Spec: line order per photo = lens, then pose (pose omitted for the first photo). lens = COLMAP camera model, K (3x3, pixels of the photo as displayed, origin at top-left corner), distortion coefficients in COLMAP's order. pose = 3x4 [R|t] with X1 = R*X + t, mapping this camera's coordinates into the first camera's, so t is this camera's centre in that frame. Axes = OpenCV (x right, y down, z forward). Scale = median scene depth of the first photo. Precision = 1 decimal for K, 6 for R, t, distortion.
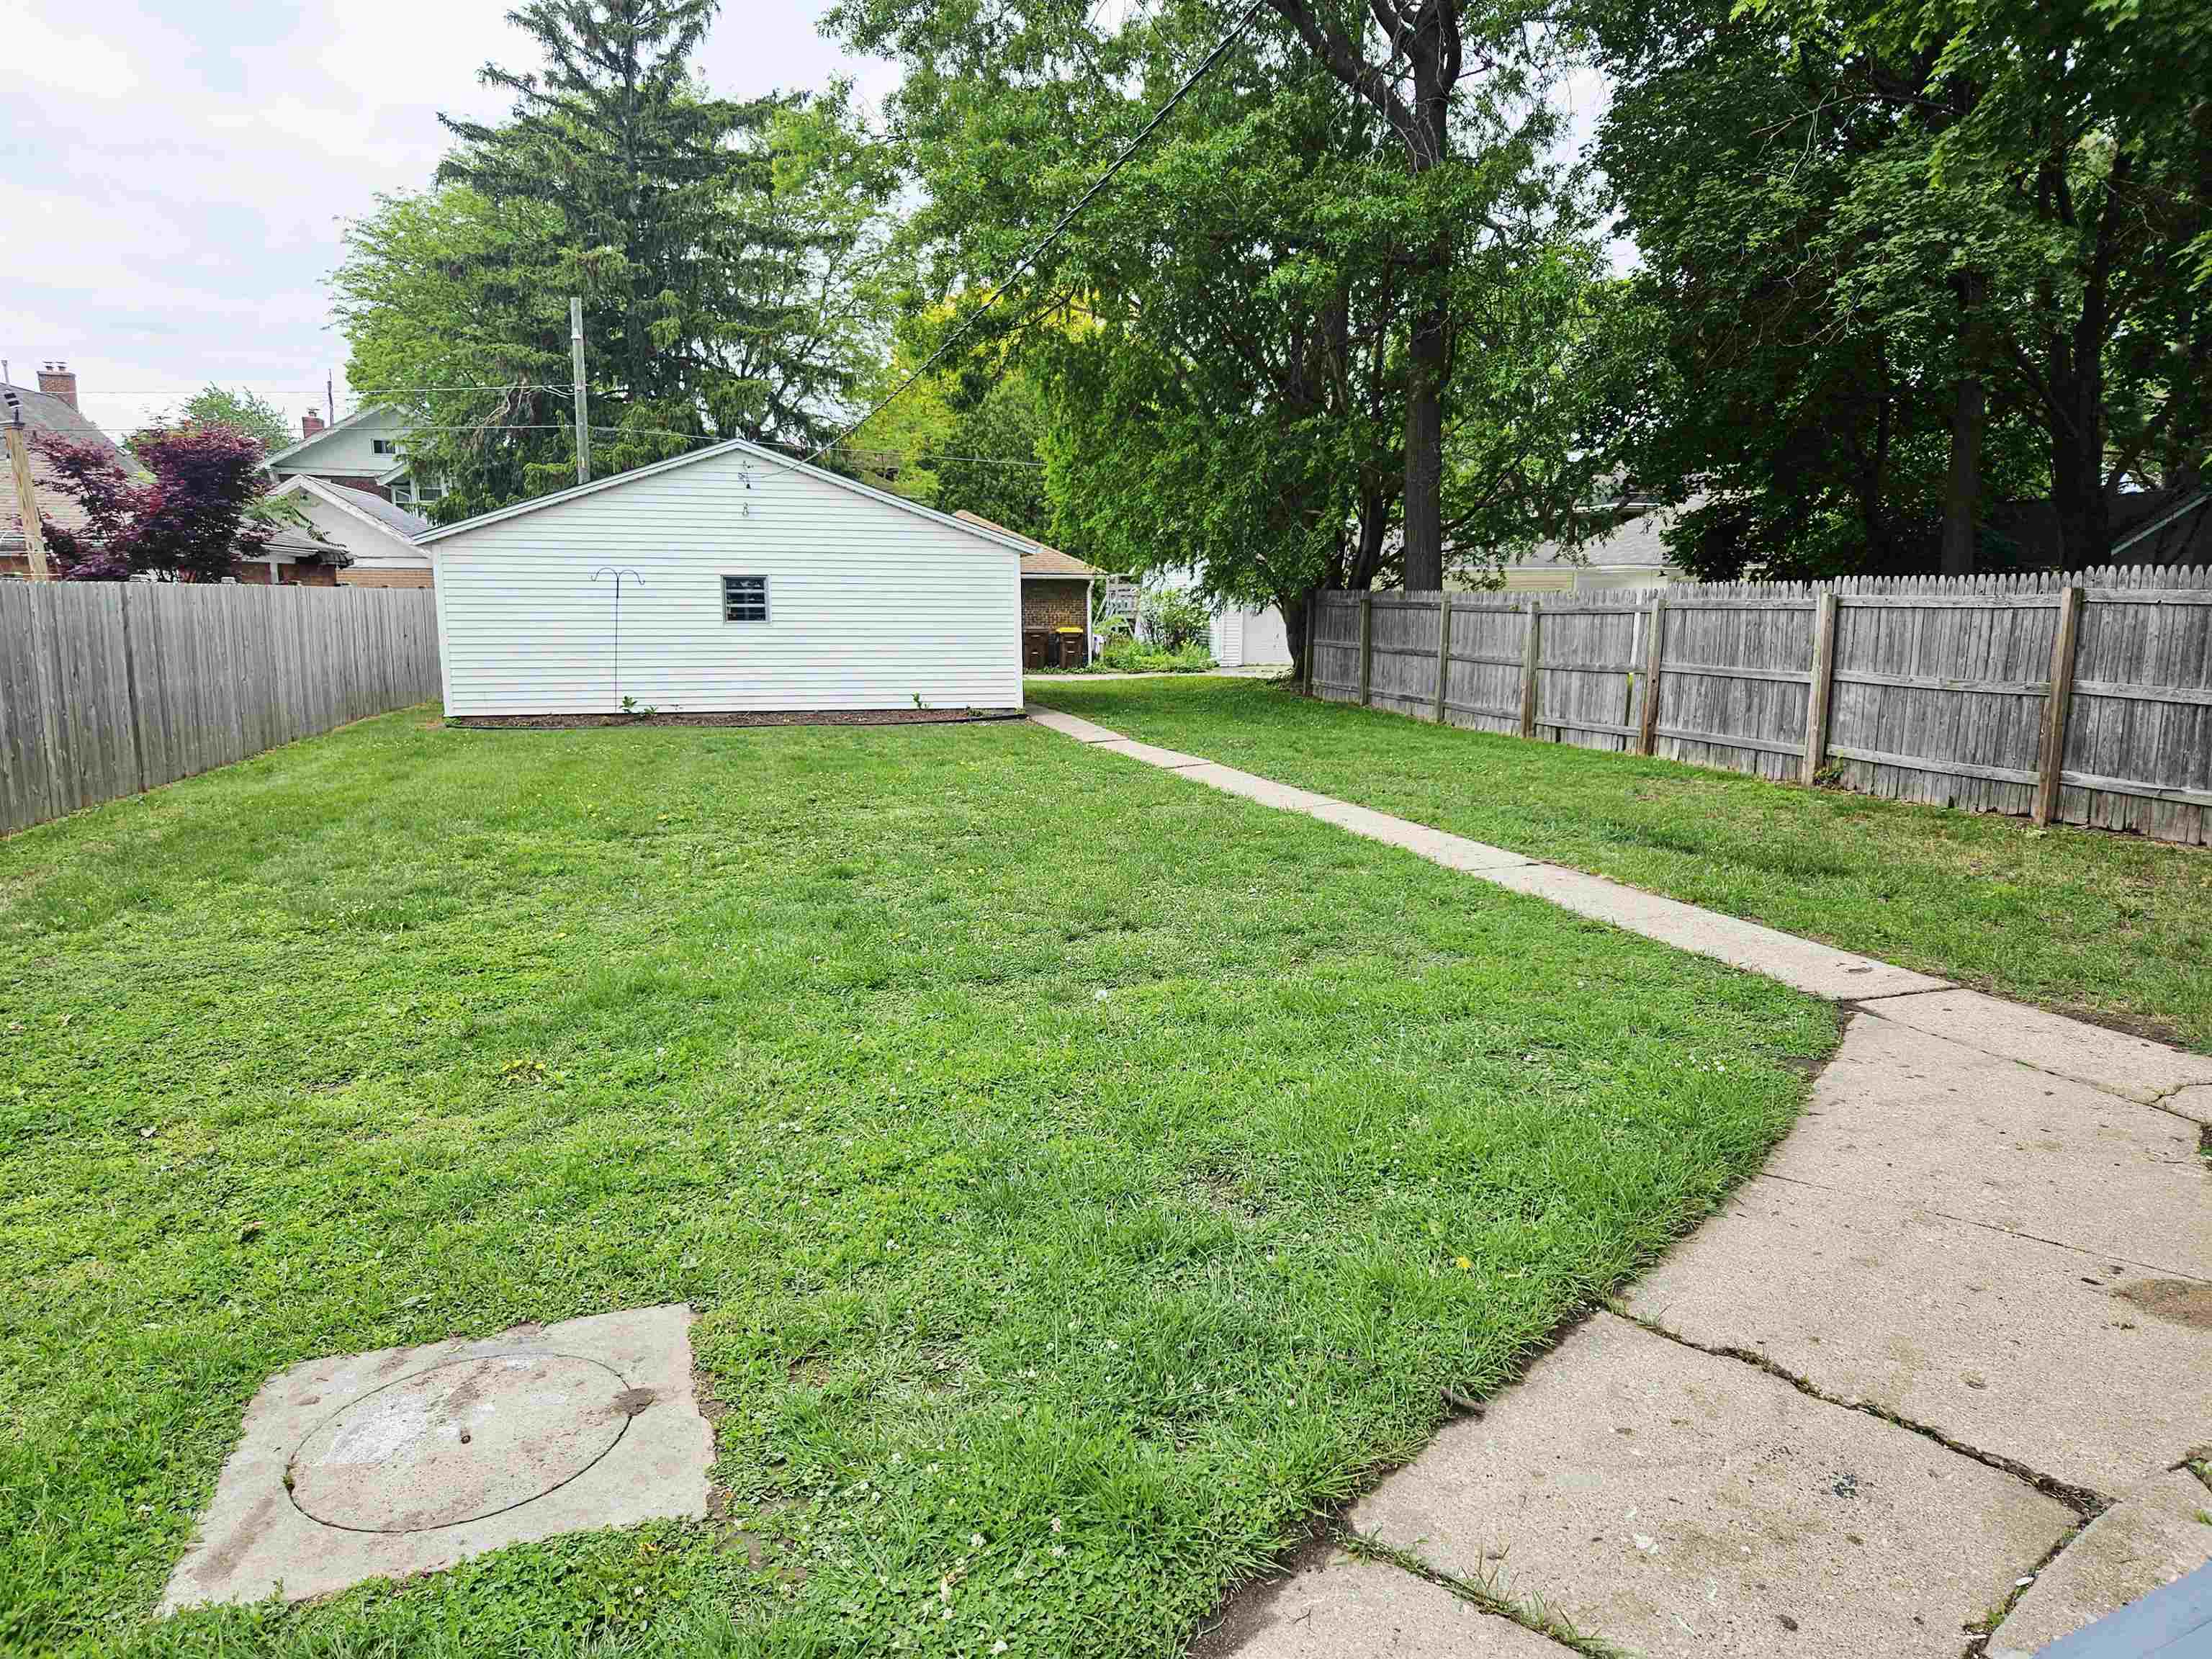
lens RADIAL K [[1455.7, 0, 1111.0], [0, 1455.7, 830.5], [0, 0, 1]] dist [0.068109, -0.045373]
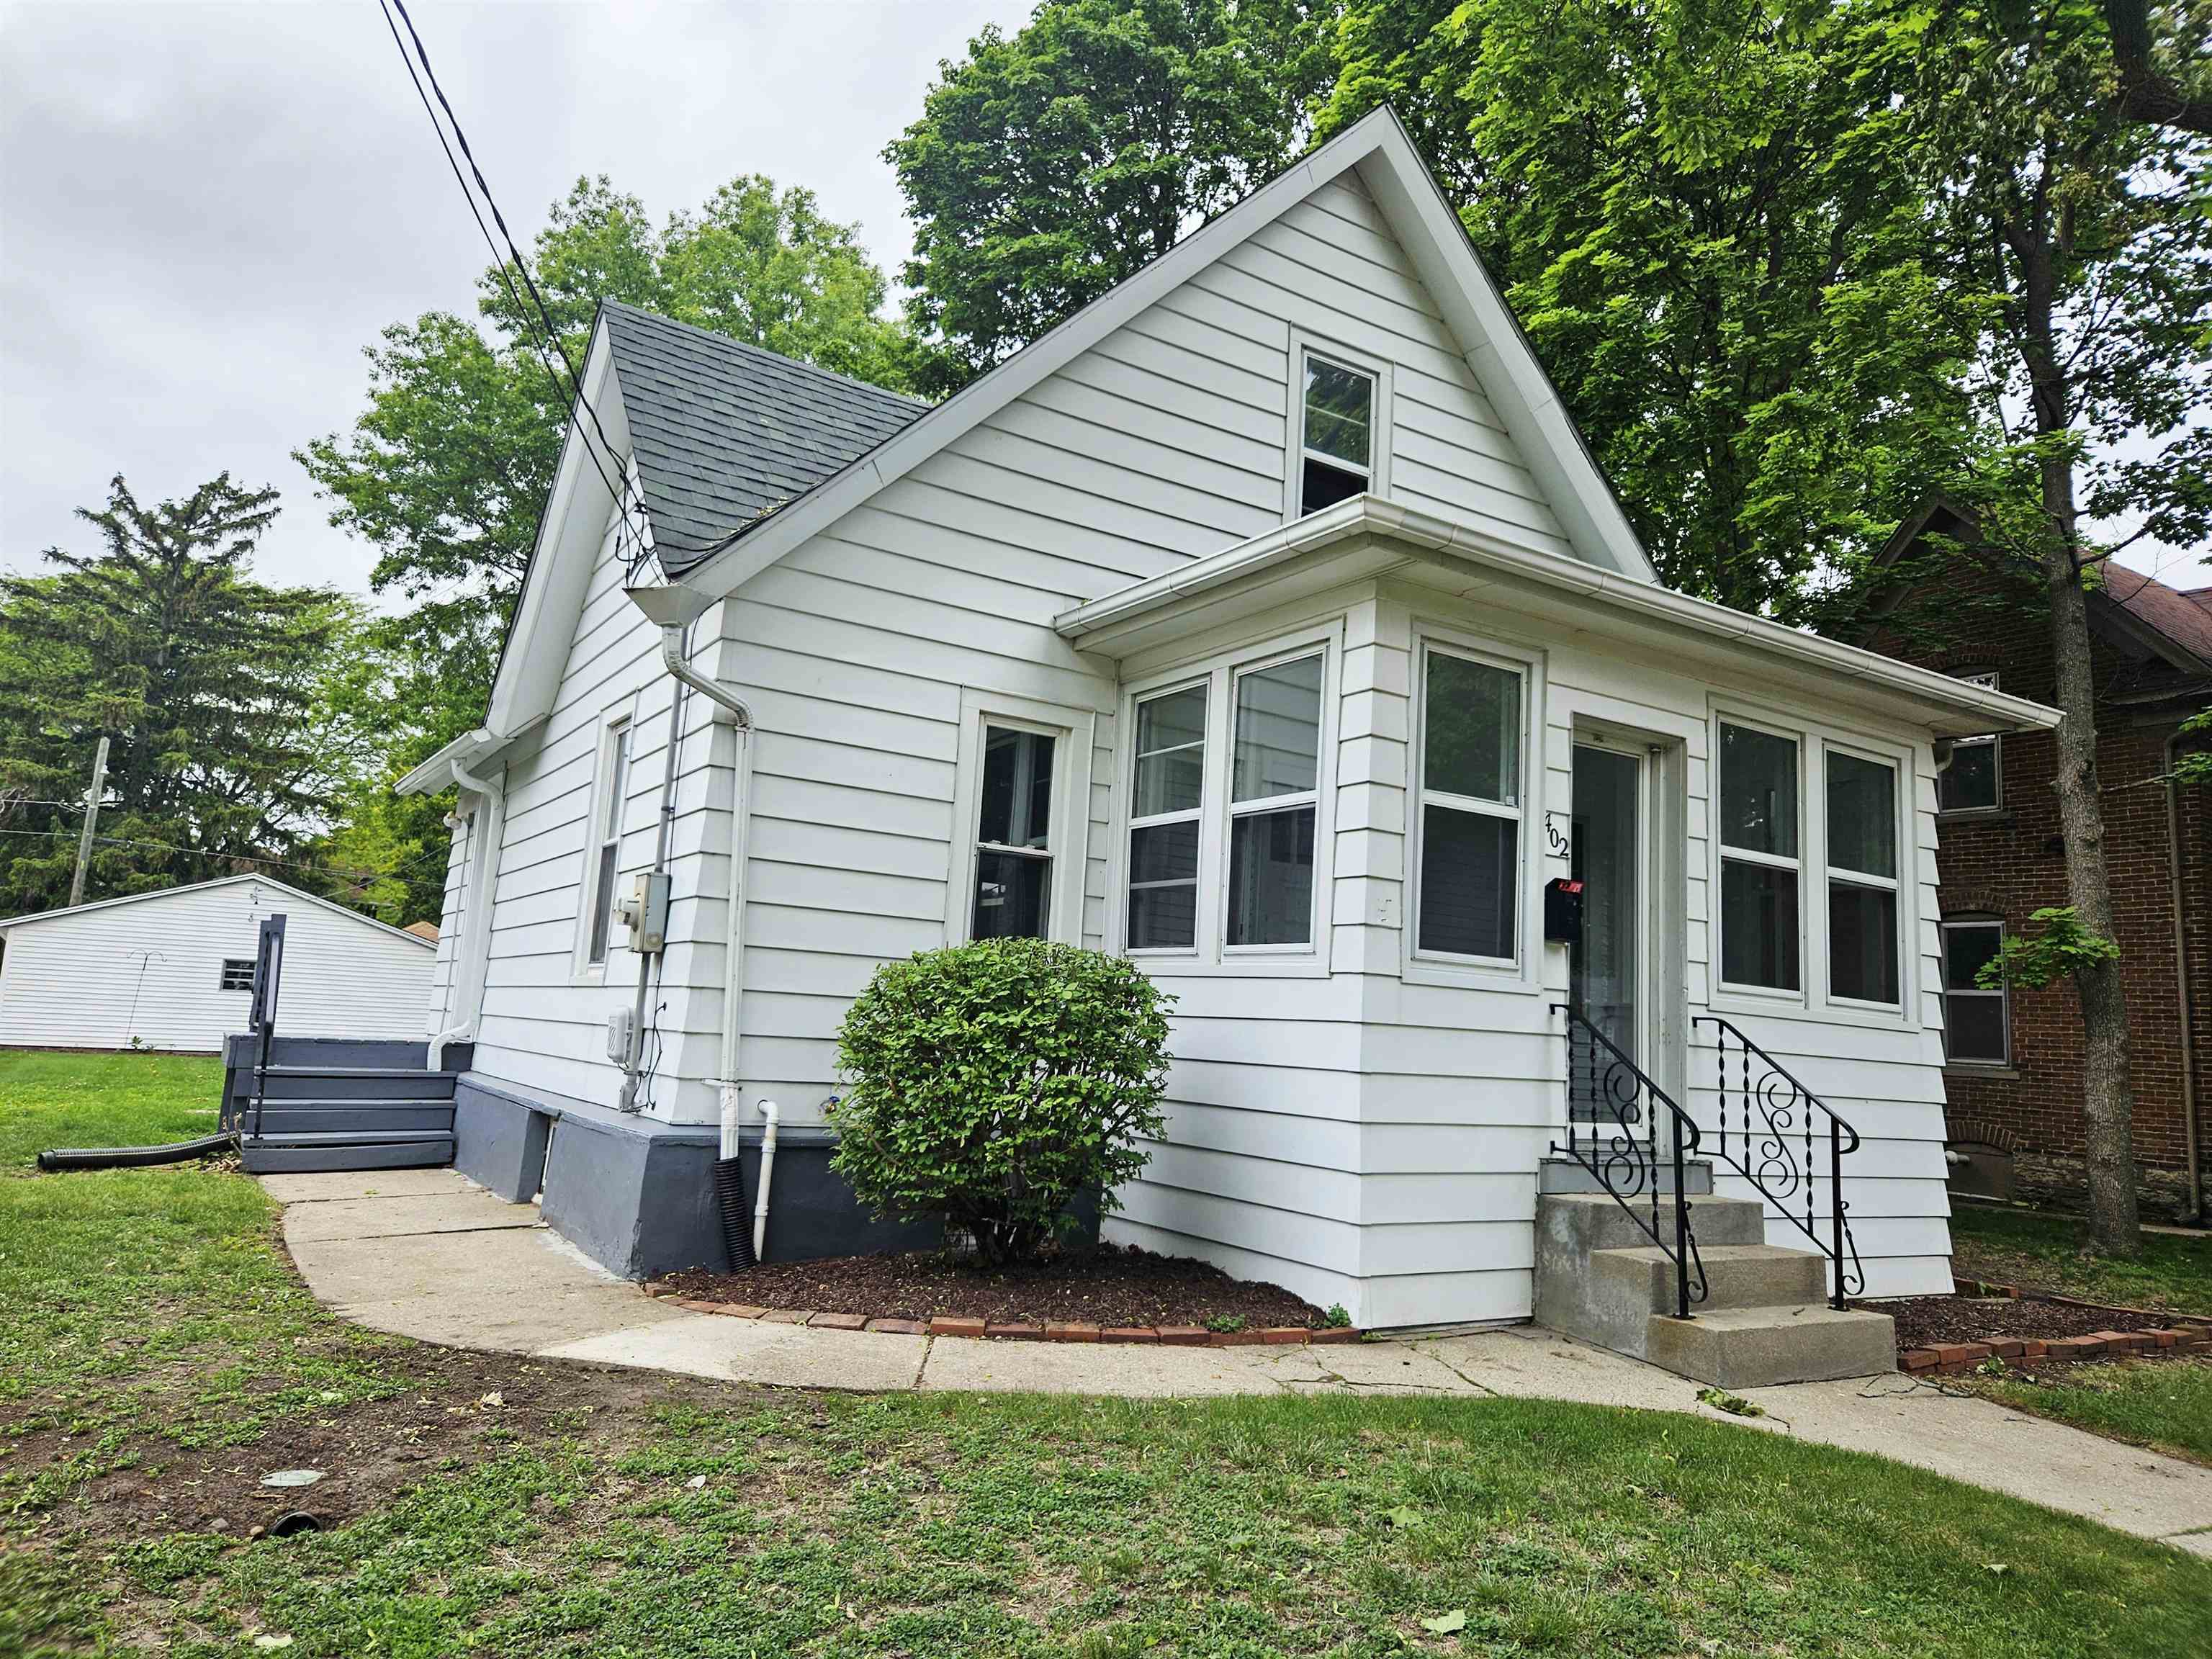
lens RADIAL K [[1455.7, 0, 1111.0], [0, 1455.7, 830.5], [0, 0, 1]] dist [0.068109, -0.045373]
pose [[0.945067, 0.102646, 0.310343, 0.050128], [-0.008359, 0.956695, -0.290971, 0.060125], [-0.326771, 0.272393, 0.904999, -0.322961]]
